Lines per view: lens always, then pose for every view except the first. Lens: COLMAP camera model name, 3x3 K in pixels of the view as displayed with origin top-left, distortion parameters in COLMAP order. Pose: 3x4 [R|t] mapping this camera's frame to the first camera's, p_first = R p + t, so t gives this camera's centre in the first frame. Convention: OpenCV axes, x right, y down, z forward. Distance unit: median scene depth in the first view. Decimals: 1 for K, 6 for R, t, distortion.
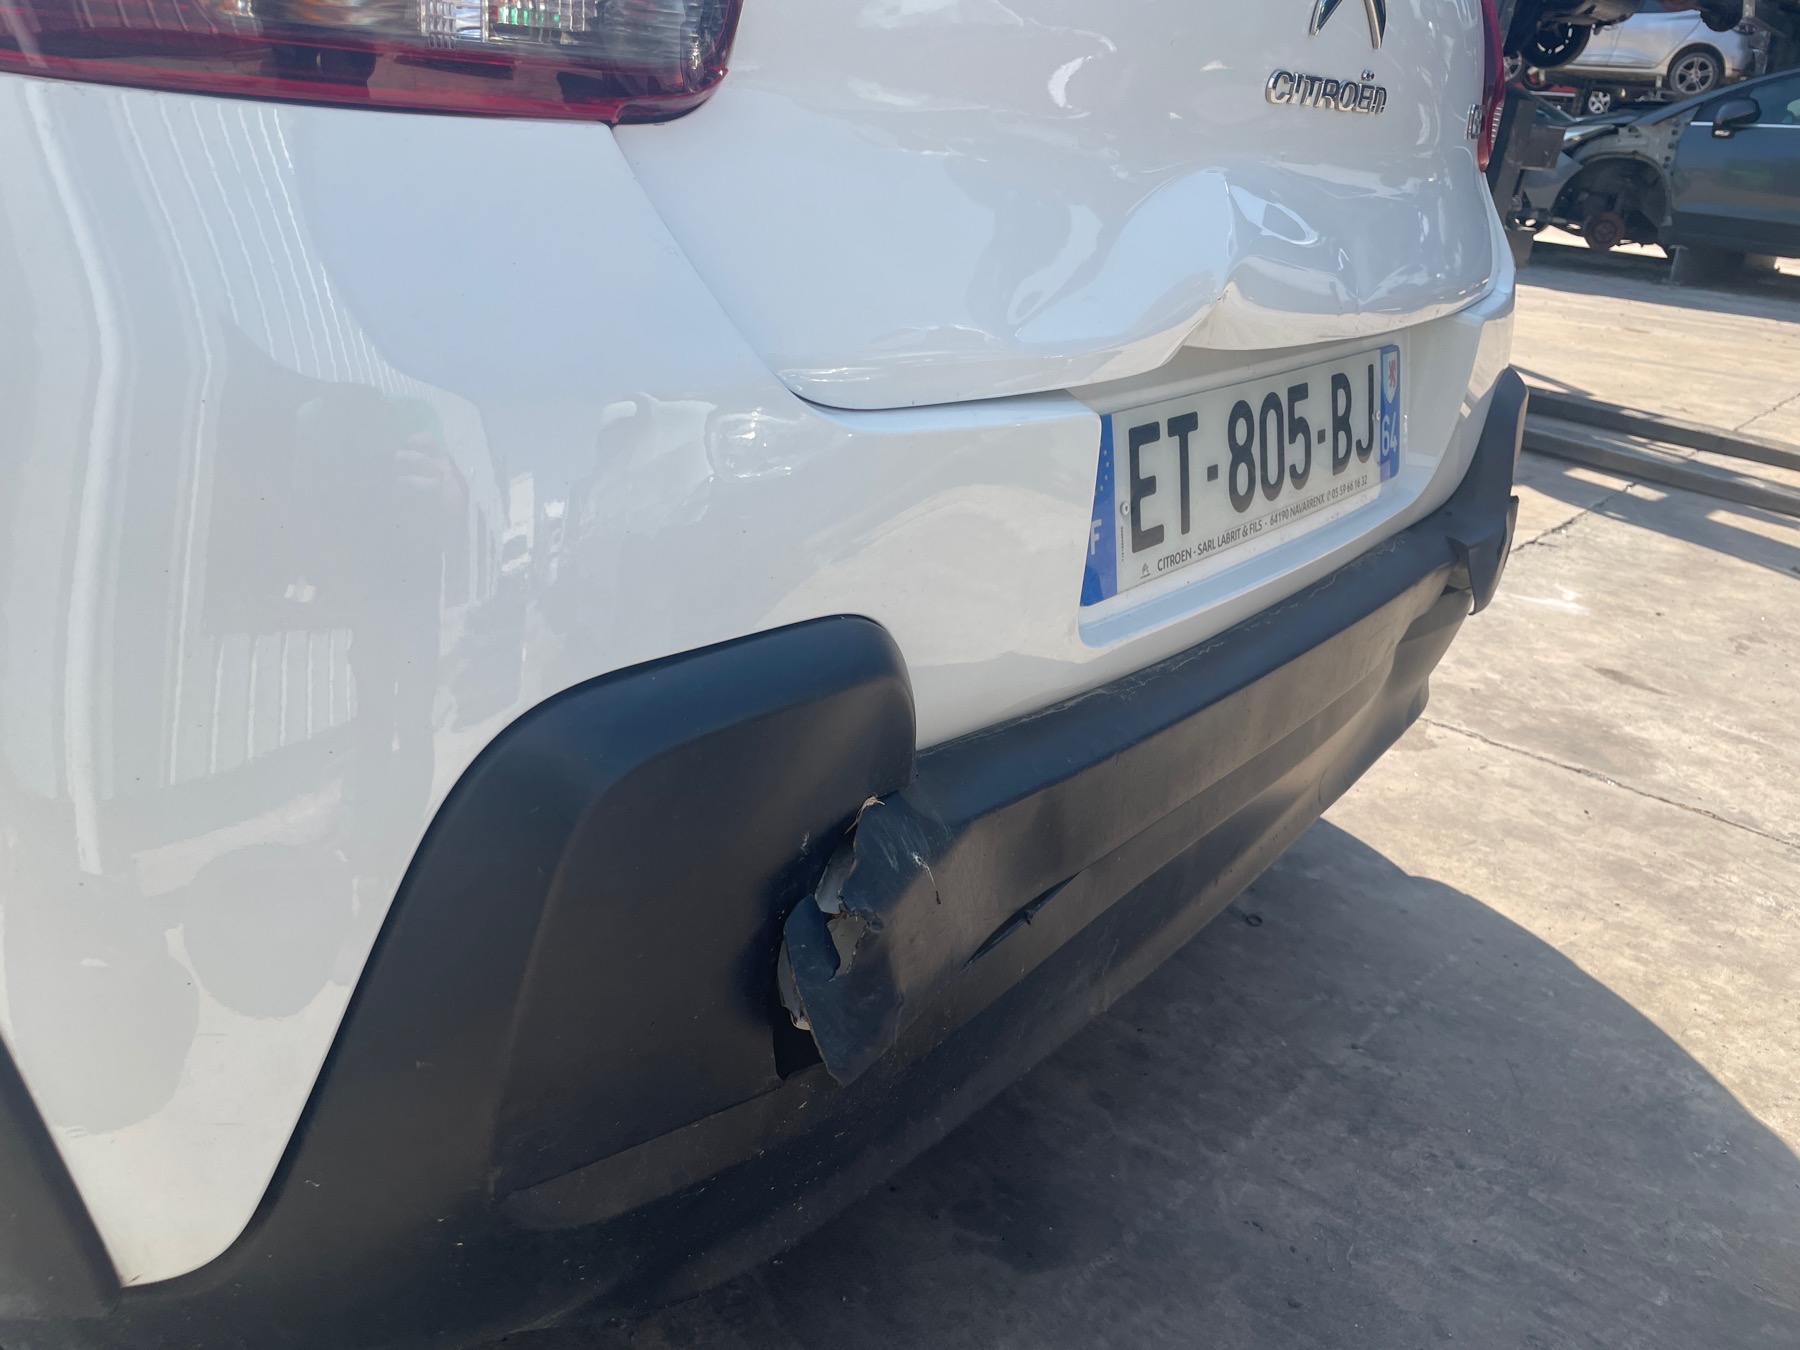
lens RADIAL K [[1371.3, 0, 889.2], [0, 1371.3, 655.0], [0, 0, 1]] dist [0.067746, -0.090682]
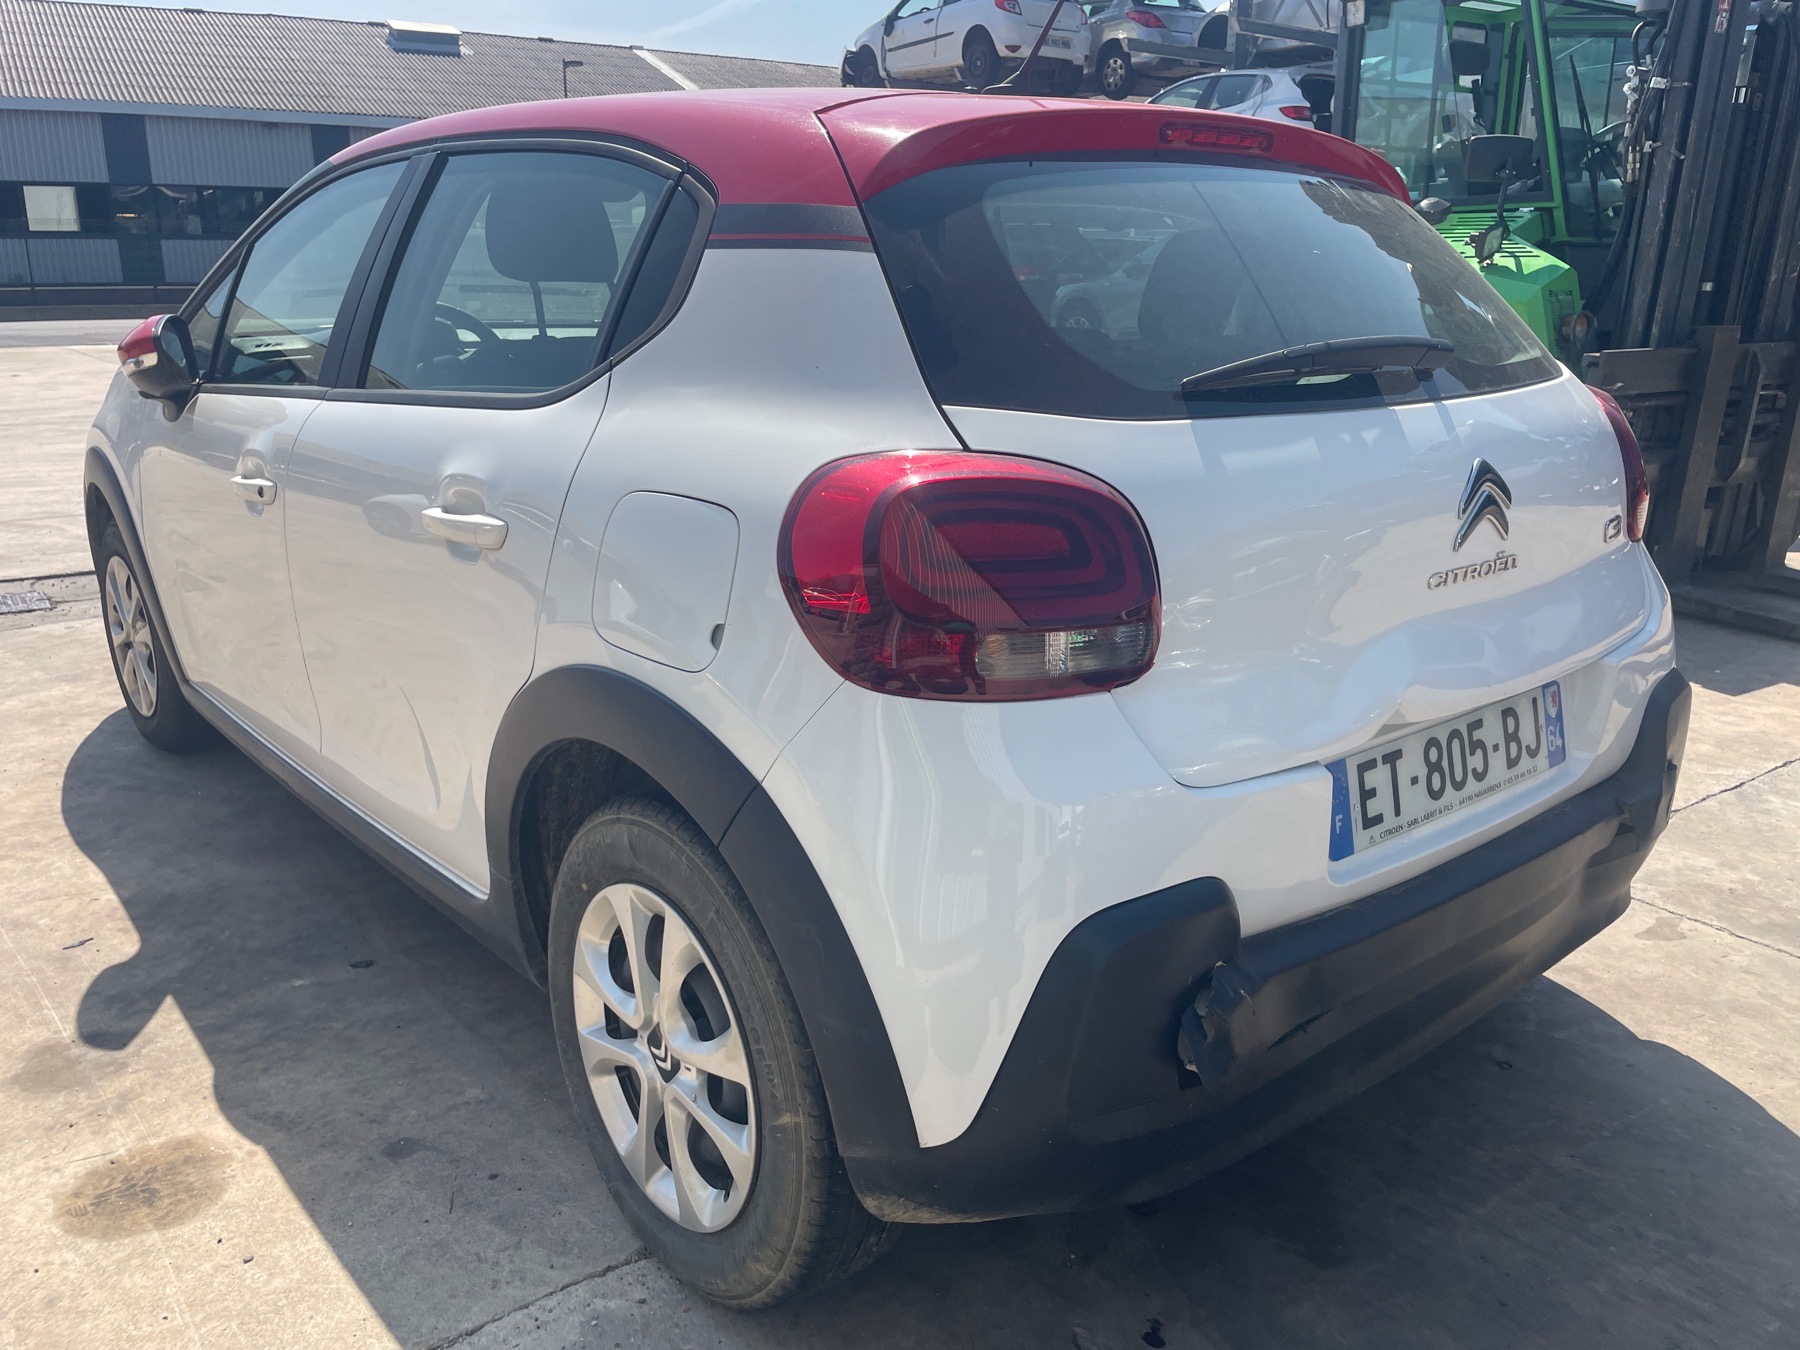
lens RADIAL K [[1371.3, 0, 889.2], [0, 1371.3, 655.0], [0, 0, 1]] dist [0.067746, -0.090682]
pose [[0.972653, -0.017370, -0.231614, -0.004294], [-0.009102, 0.993583, -0.112735, -0.068707], [0.232086, 0.111760, 0.966253, -0.693577]]
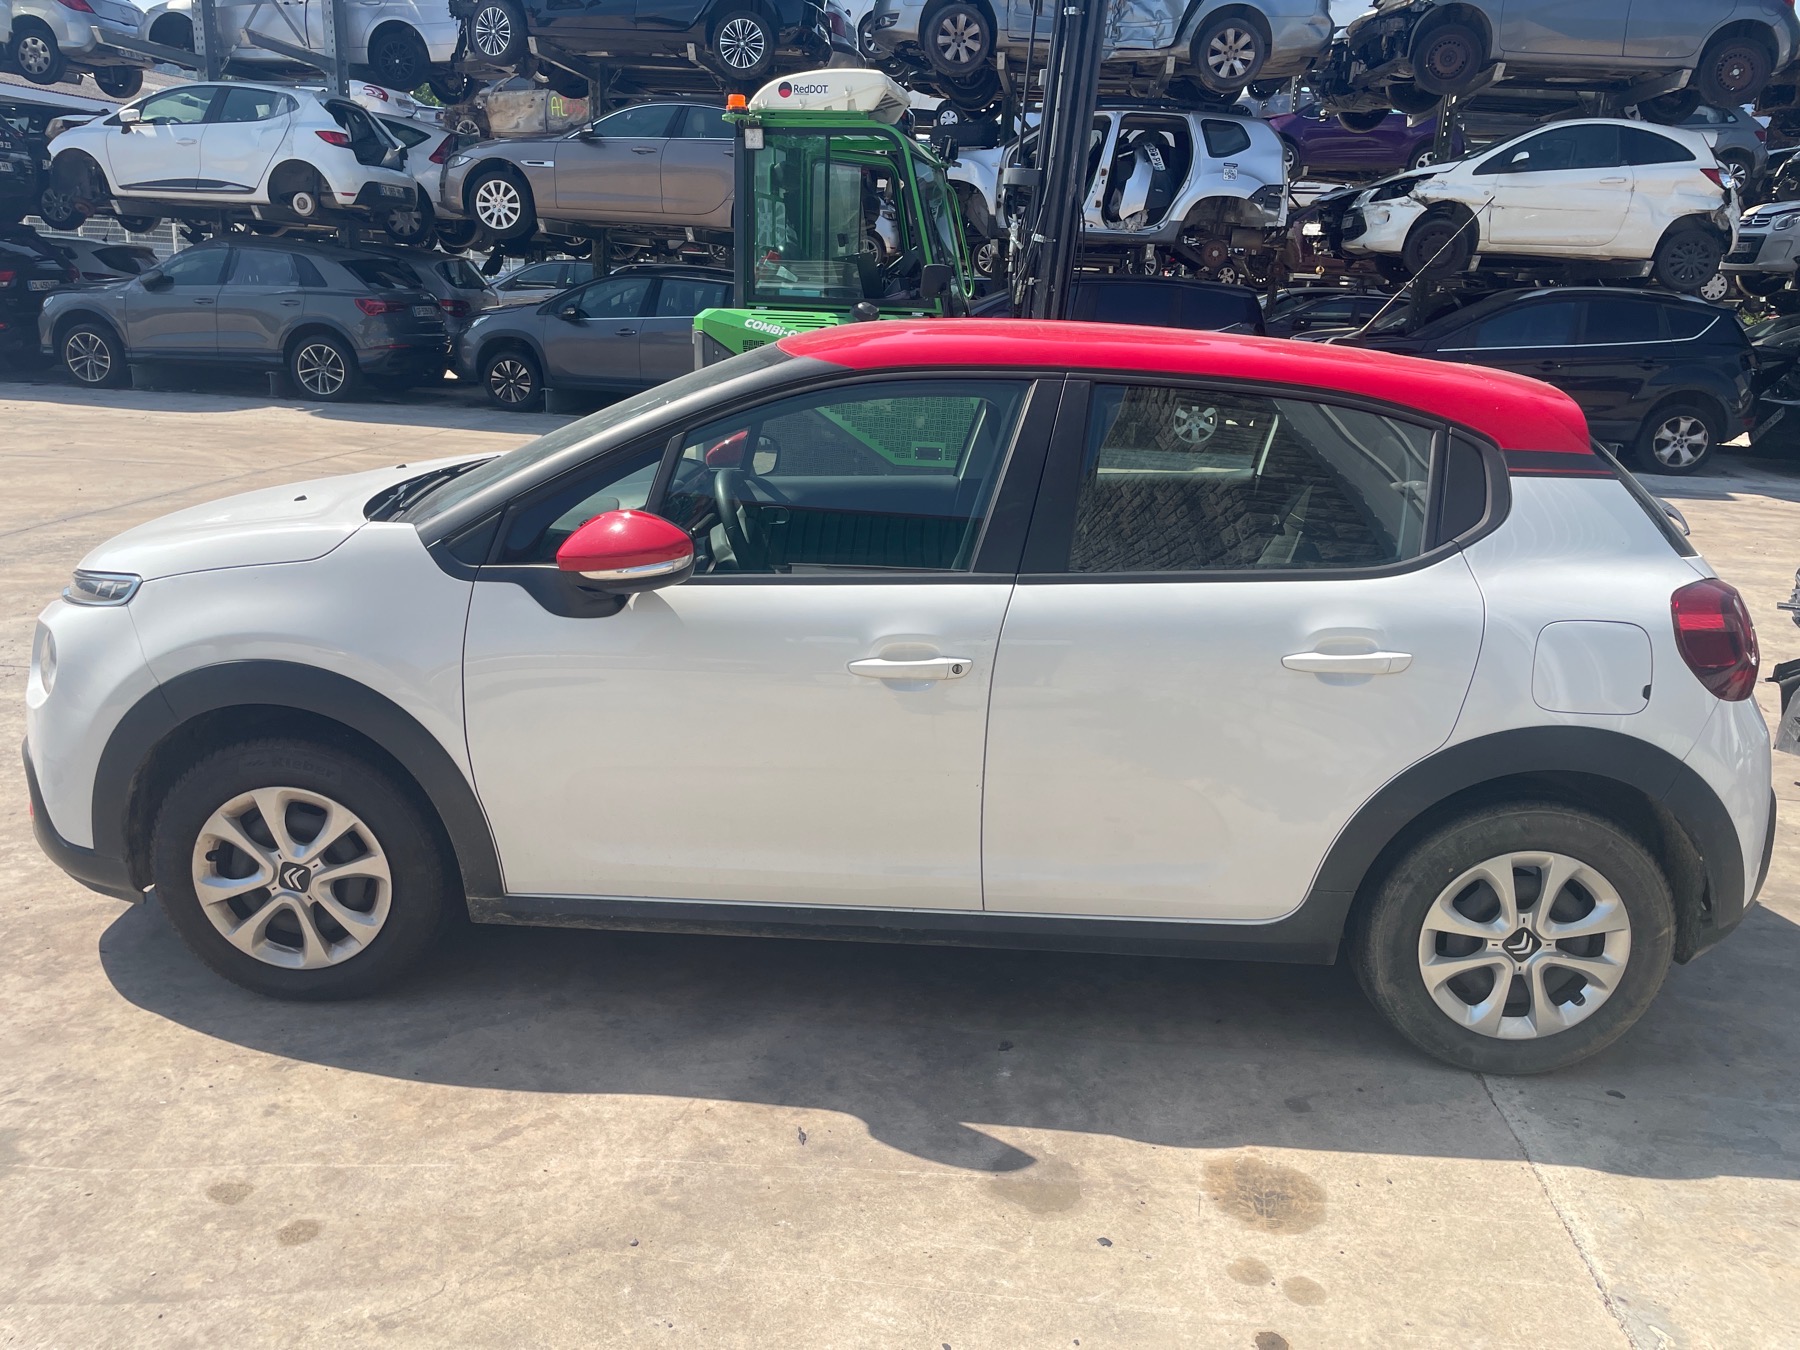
lens RADIAL K [[1351.4, 0, 903.4], [0, 1351.4, 693.5], [0, 0, 1]] dist [0.077277, -0.100596]
pose [[0.821335, -0.206541, 0.531743, -2.617421], [0.233409, 0.972228, 0.017111, -0.539019], [-0.520509, 0.110060, 0.846733, -0.843776]]
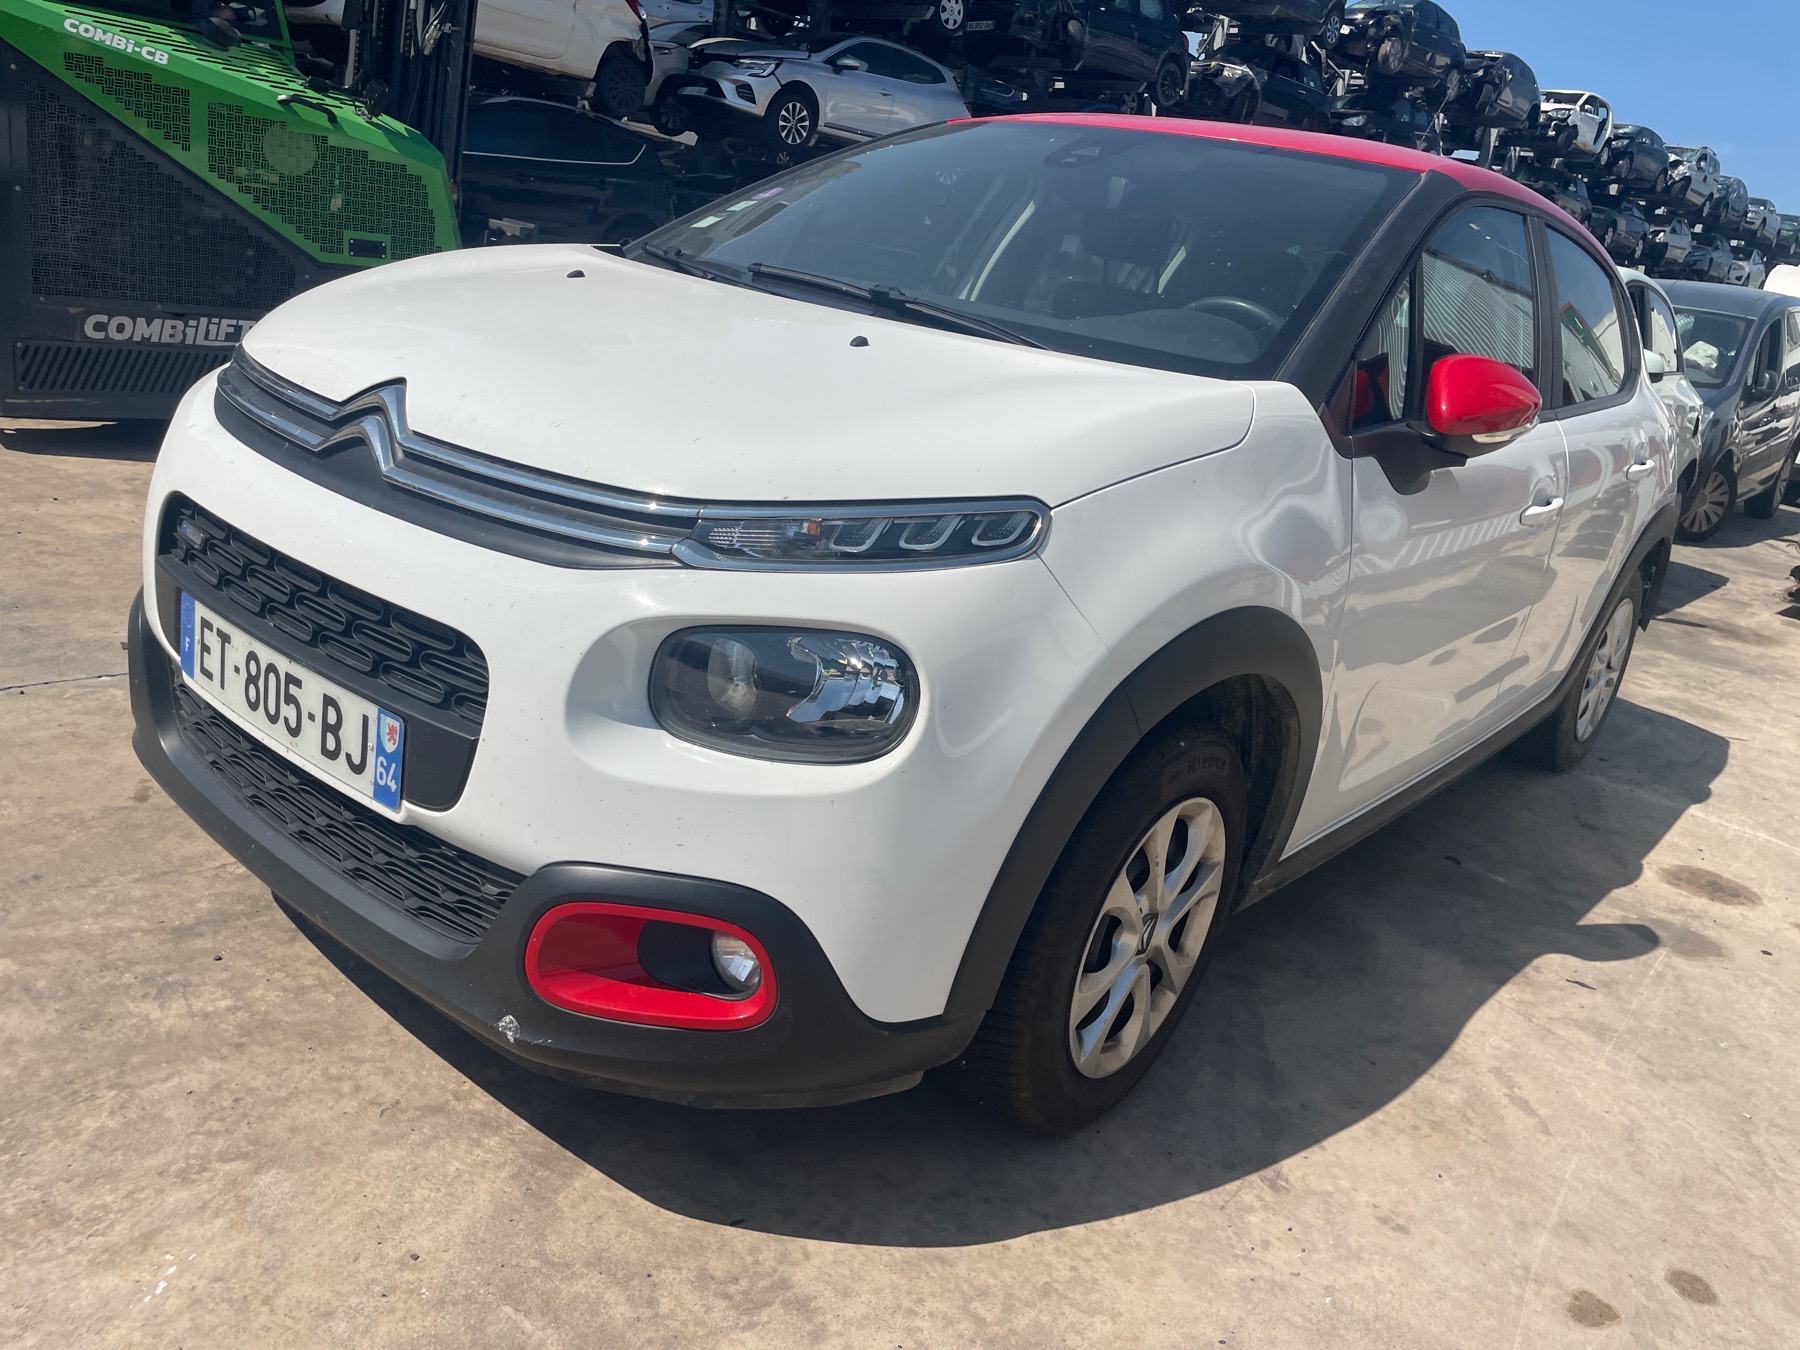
lens RADIAL K [[1351.4, 0, 903.4], [0, 1351.4, 693.5], [0, 0, 1]] dist [0.077277, -0.100596]
pose [[0.054742, -0.388997, 0.919611, -3.645979], [0.225861, 0.901945, 0.368080, -1.332264], [-0.972620, 0.187555, 0.137233, 1.824606]]
